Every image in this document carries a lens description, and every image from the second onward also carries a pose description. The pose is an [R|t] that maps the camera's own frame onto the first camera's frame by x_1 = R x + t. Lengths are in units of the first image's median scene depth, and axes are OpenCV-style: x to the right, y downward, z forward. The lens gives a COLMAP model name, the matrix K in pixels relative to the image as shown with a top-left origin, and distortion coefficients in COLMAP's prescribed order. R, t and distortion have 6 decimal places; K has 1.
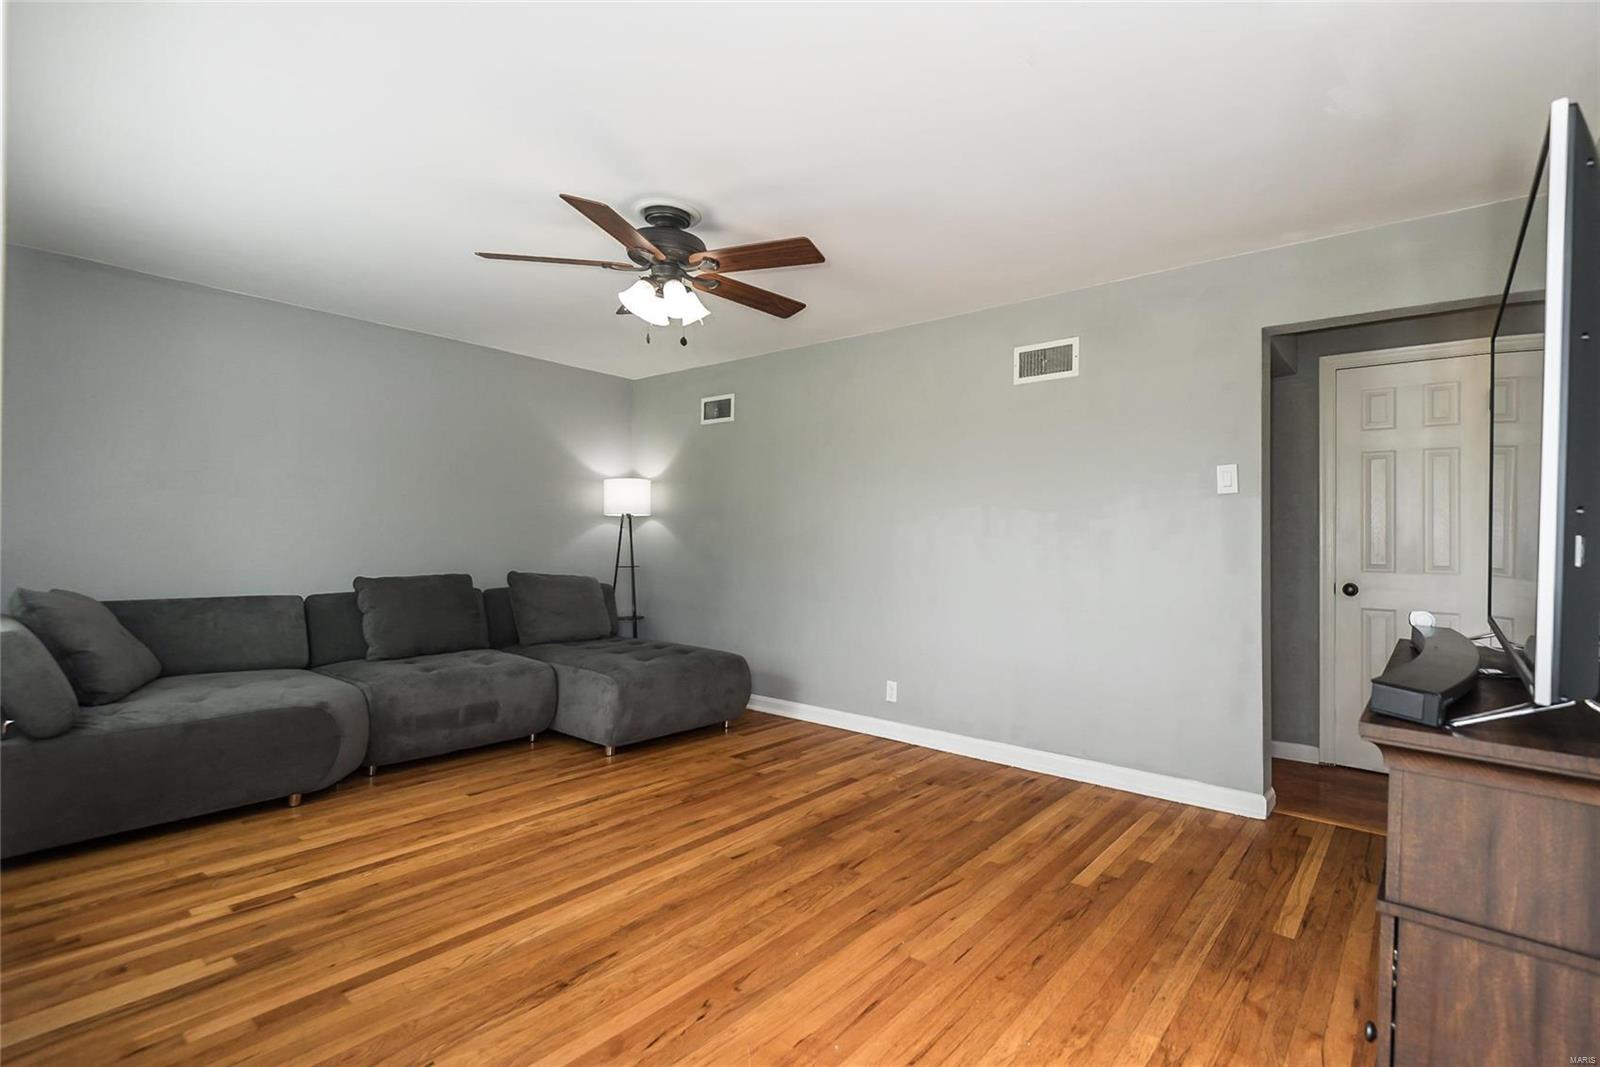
lens RADIAL K [[729.8, 0, 800.0], [0, 729.8, 533.5], [0, 0, 1]] dist [0.001272, 0.000100]
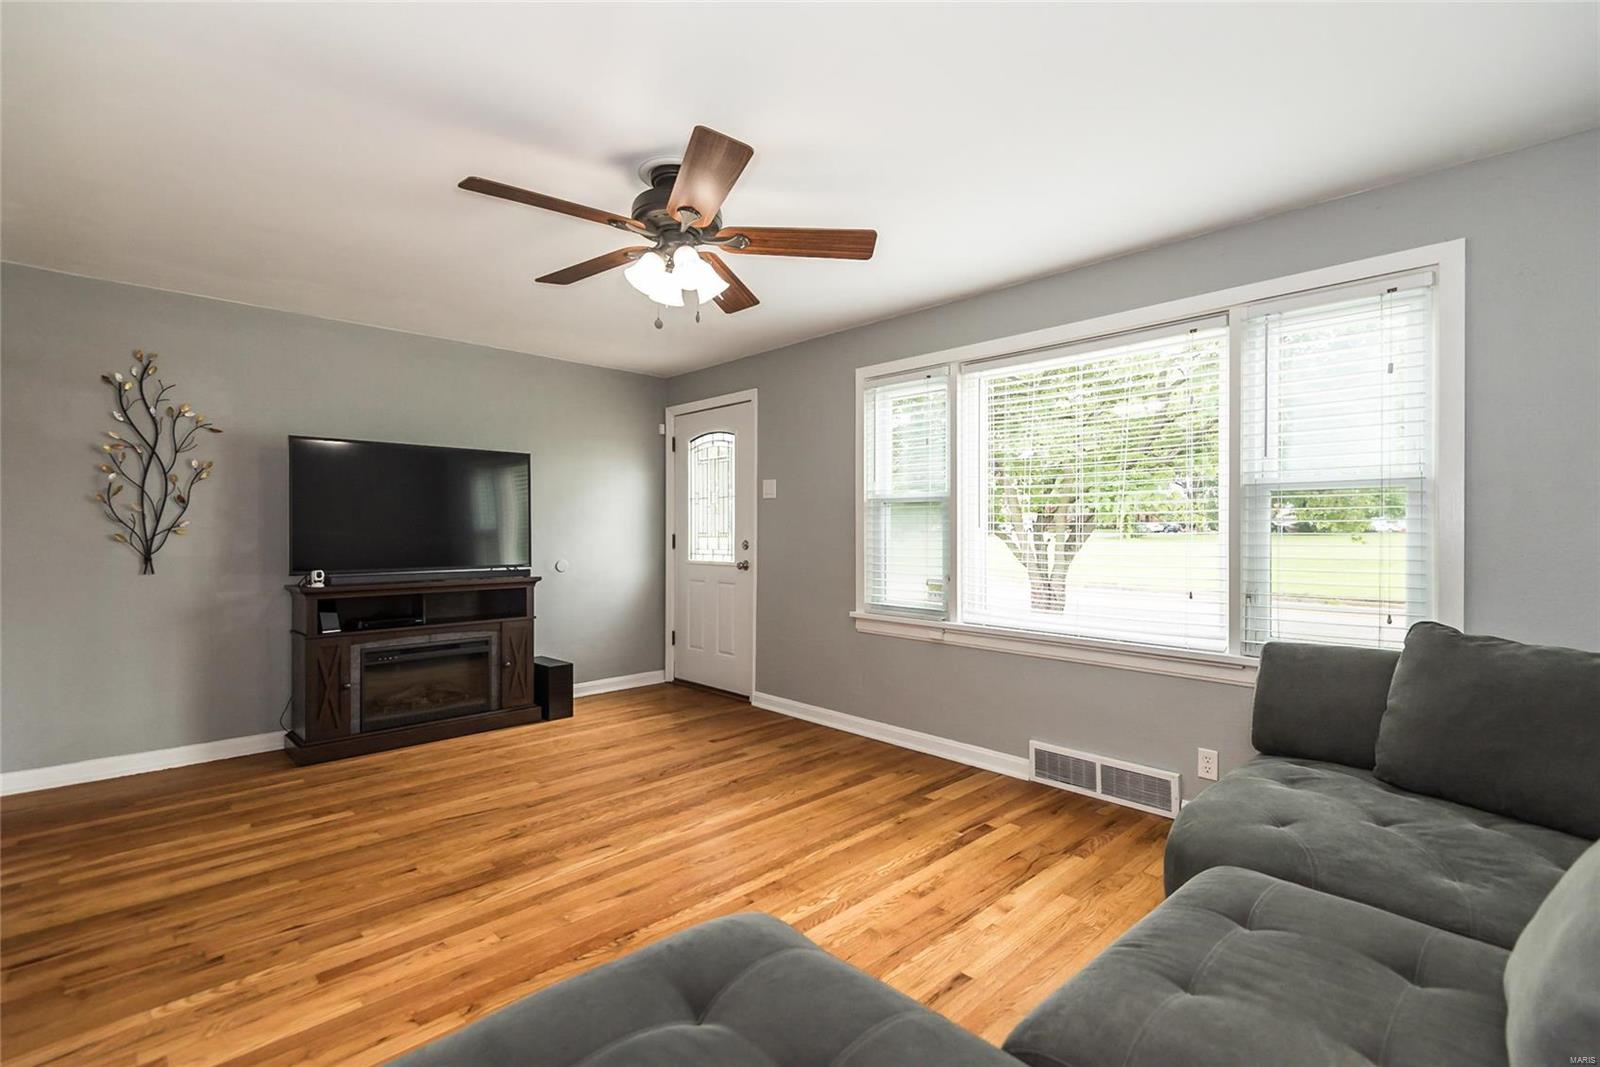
lens RADIAL K [[729.8, 0, 800.0], [0, 729.8, 533.5], [0, 0, 1]] dist [0.001272, 0.000100]
pose [[-0.997354, -0.022052, 0.069273, -0.432257], [-0.022042, 0.999757, 0.000908, -0.021151], [-0.069276, -0.000622, -0.997597, 2.030609]]
